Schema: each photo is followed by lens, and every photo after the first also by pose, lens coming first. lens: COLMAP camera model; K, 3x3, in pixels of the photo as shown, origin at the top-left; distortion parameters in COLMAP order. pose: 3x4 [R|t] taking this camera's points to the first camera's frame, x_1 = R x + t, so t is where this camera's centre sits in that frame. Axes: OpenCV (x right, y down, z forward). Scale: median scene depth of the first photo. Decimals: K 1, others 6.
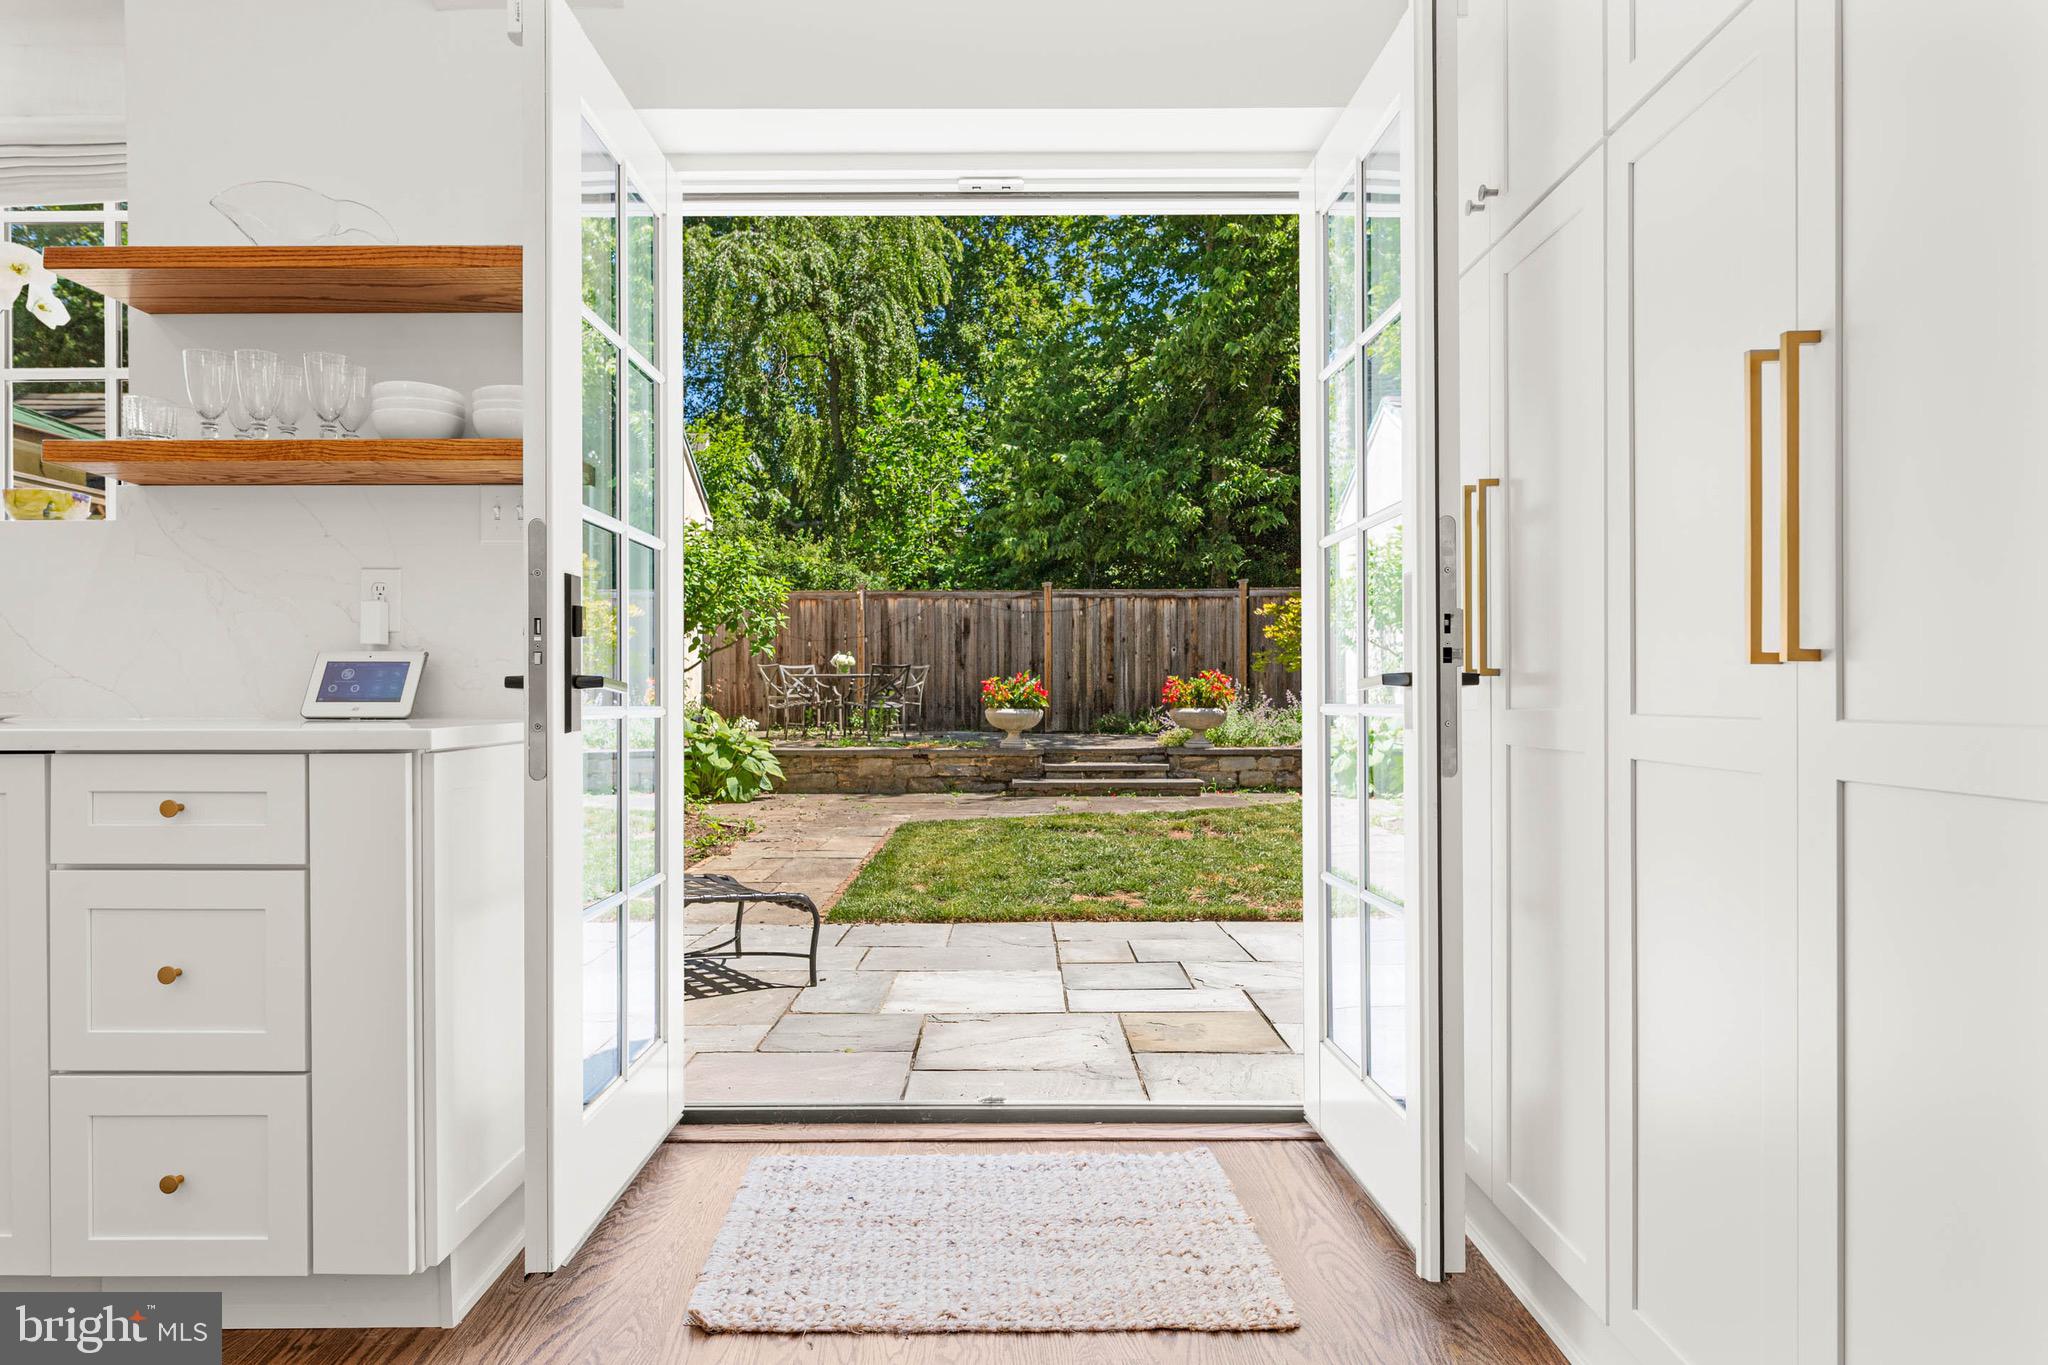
lens RADIAL K [[1191.2, 0, 1024.0], [0, 1191.2, 682.5], [0, 0, 1]] dist [0.000244, 0.000150]
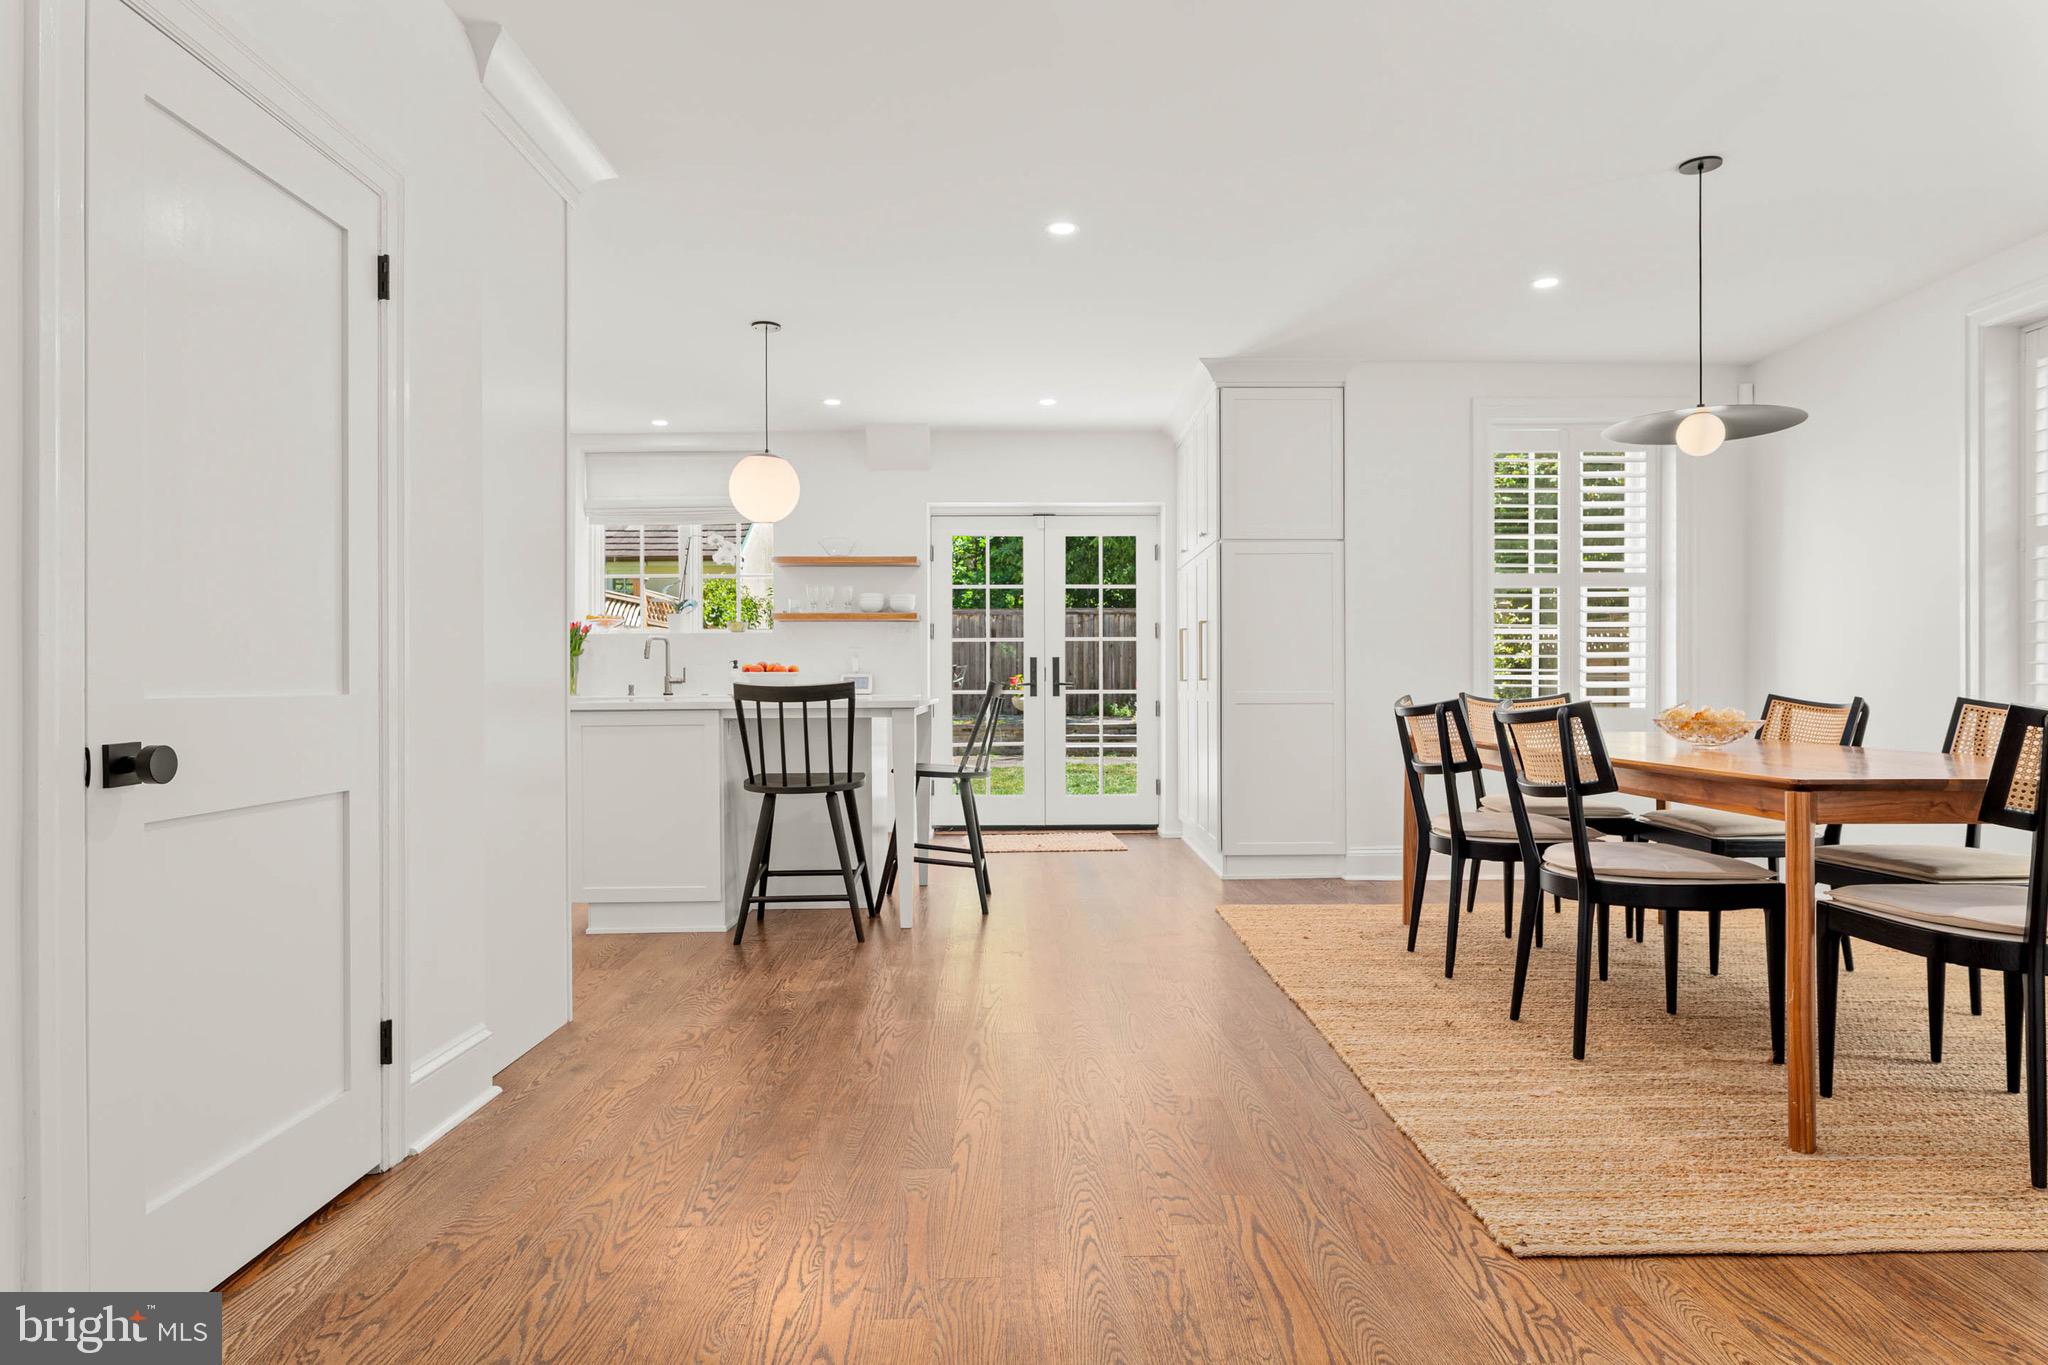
lens RADIAL K [[1175.7, 0, 1024.0], [0, 1175.7, 682.5], [0, 0, 1]] dist [0.001197, 0.000500]
pose [[0.999998, -0.000698, -0.001833, -0.068805], [0.000710, 0.999980, 0.006262, -0.018204], [0.001829, -0.006264, 0.999979, -1.857091]]
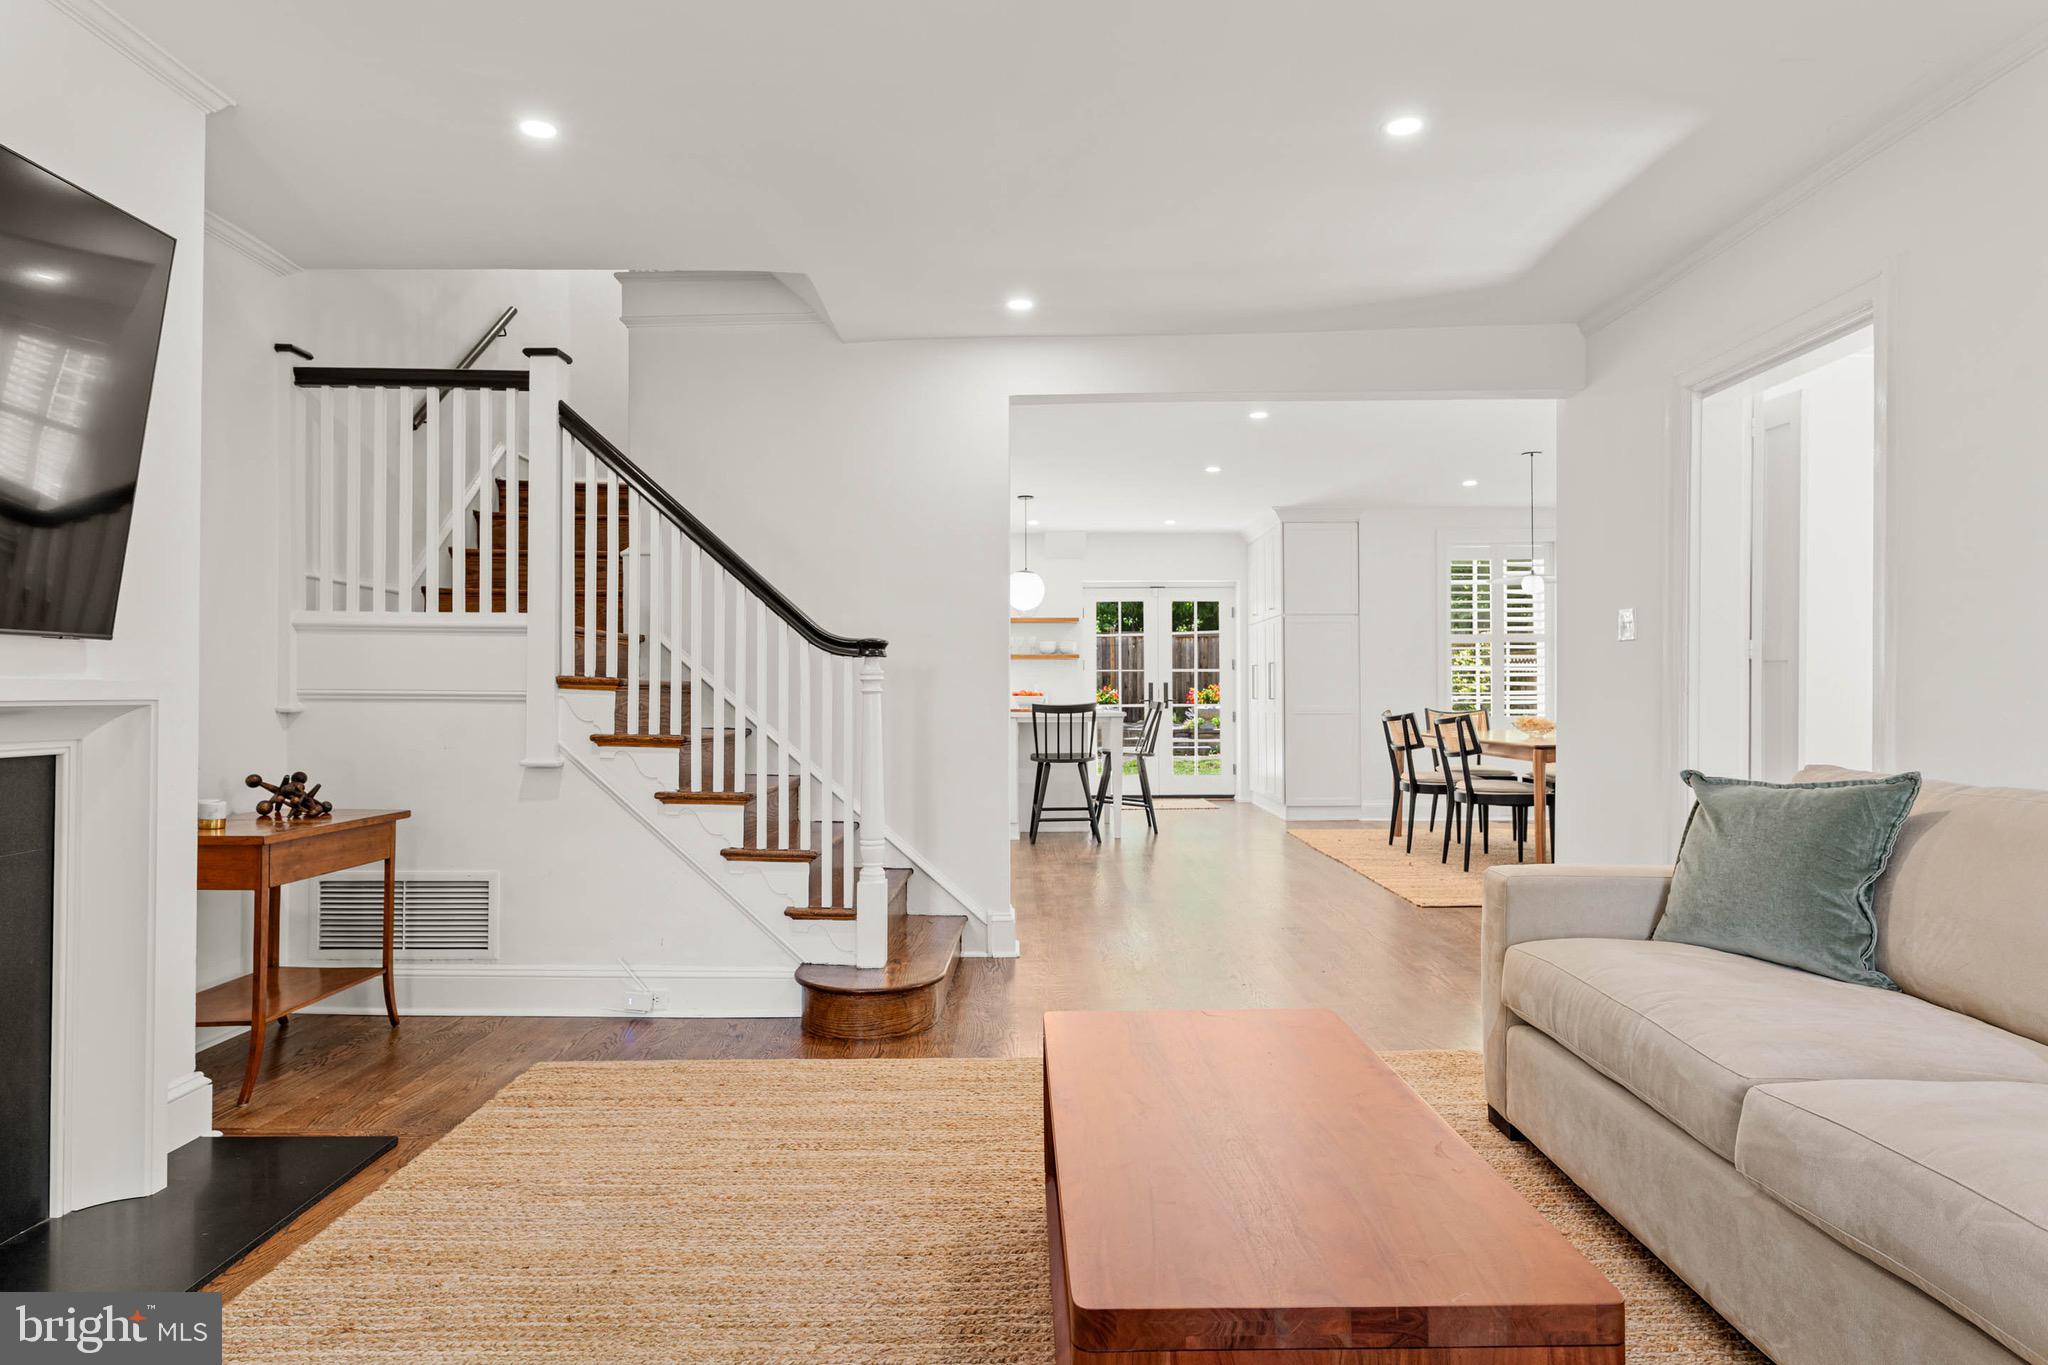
lens RADIAL K [[1175.7, 0, 1024.0], [0, 1175.7, 682.5], [0, 0, 1]] dist [0.001197, 0.000500]
pose [[0.999911, -0.000952, -0.013288, -0.448540], [0.000944, 0.999999, -0.000557, -0.059346], [0.013289, 0.000545, 0.999912, -3.254144]]
